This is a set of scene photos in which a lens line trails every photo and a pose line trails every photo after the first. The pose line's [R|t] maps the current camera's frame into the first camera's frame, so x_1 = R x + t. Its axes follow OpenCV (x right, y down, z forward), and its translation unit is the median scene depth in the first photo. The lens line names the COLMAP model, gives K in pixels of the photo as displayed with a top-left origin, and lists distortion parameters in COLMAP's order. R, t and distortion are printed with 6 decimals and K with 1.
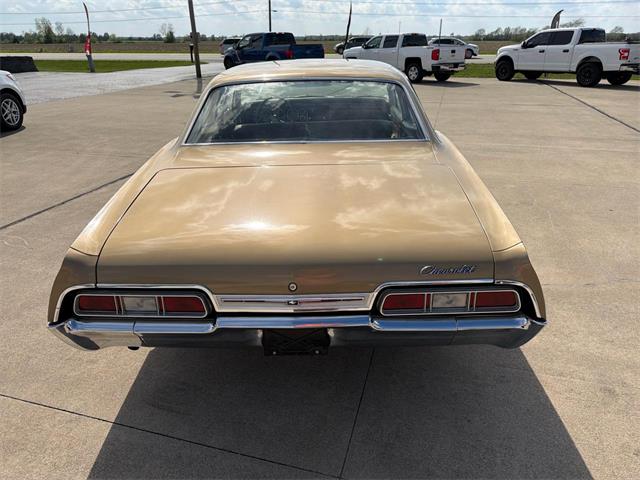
lens RADIAL K [[456.0, 0, 317.8], [0, 456.0, 243.8], [0, 0, 1]] dist [0.014539, -0.016376]
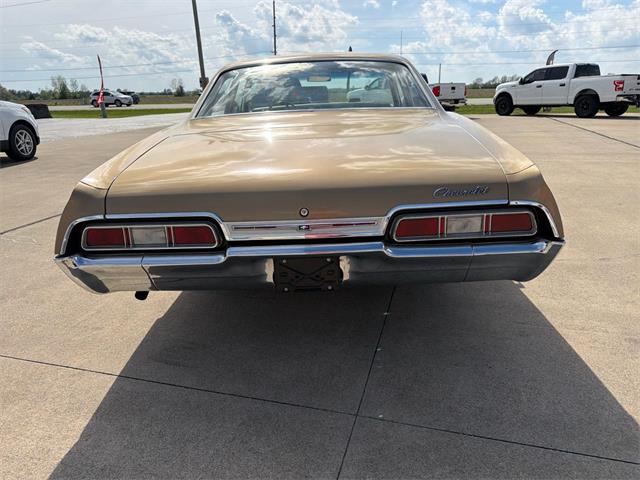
lens RADIAL K [[456.0, 0, 322.2], [0, 456.0, 244.4], [0, 0, 1]] dist [0.014539, -0.016376]
pose [[0.999828, -0.017859, -0.005013, -0.010285], [0.017284, 0.995071, -0.097644, 0.221471], [0.006732, 0.097540, 0.995209, 0.023236]]
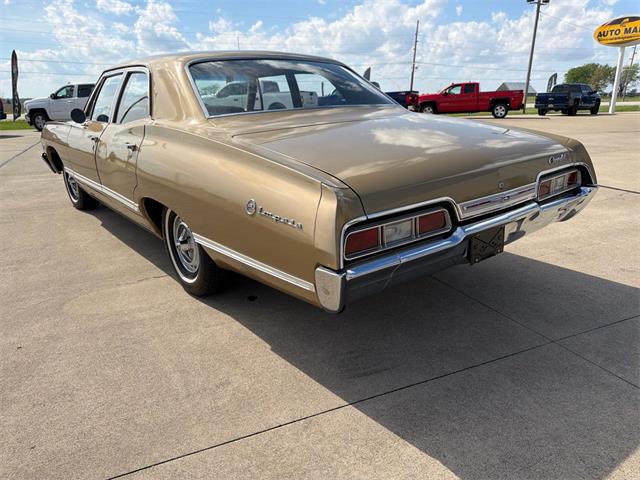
lens RADIAL K [[456.0, 0, 328.4], [0, 456.0, 245.9], [0, 0, 1]] dist [0.014539, -0.016376]
pose [[0.760156, -0.205132, 0.616509, -0.940088], [0.274369, 0.961449, -0.018392, 0.121358], [-0.588969, 0.183132, 0.787133, 0.325313]]
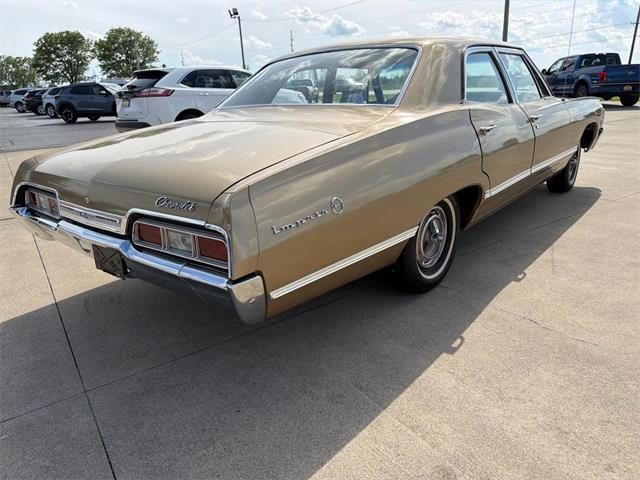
lens RADIAL K [[456.0, 0, 325.5], [0, 456.0, 245.2], [0, 0, 1]] dist [0.014539, -0.016376]
pose [[0.779187, 0.184189, -0.599118, 0.904123], [-0.225020, 0.974330, 0.006890, 0.053737], [0.585007, 0.129445, 0.800631, 0.394824]]
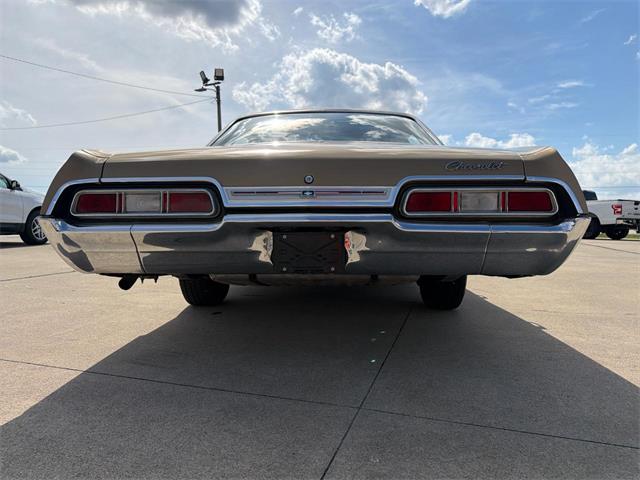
lens RADIAL K [[456.0, 0, 323.0], [0, 456.0, 244.2], [0, 0, 1]] dist [0.014539, -0.016376]
pose [[0.999596, 0.022619, -0.017213, -0.005979], [-0.027293, 0.932914, -0.359063, 0.468718], [0.007936, 0.359388, 0.933154, 0.150168]]
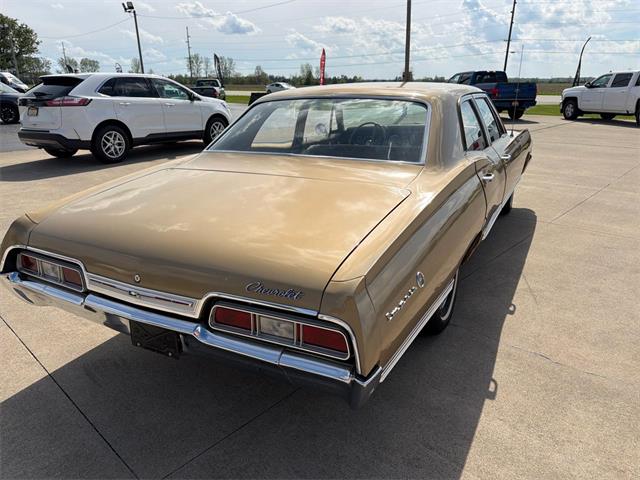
lens RADIAL K [[456.0, 0, 325.5], [0, 456.0, 240.9], [0, 0, 1]] dist [0.014539, -0.016376]
pose [[0.893868, 0.149770, -0.422575, 0.615463], [-0.185402, 0.981666, -0.044254, -0.014161], [0.408199, 0.117903, 0.905247, 0.208649]]
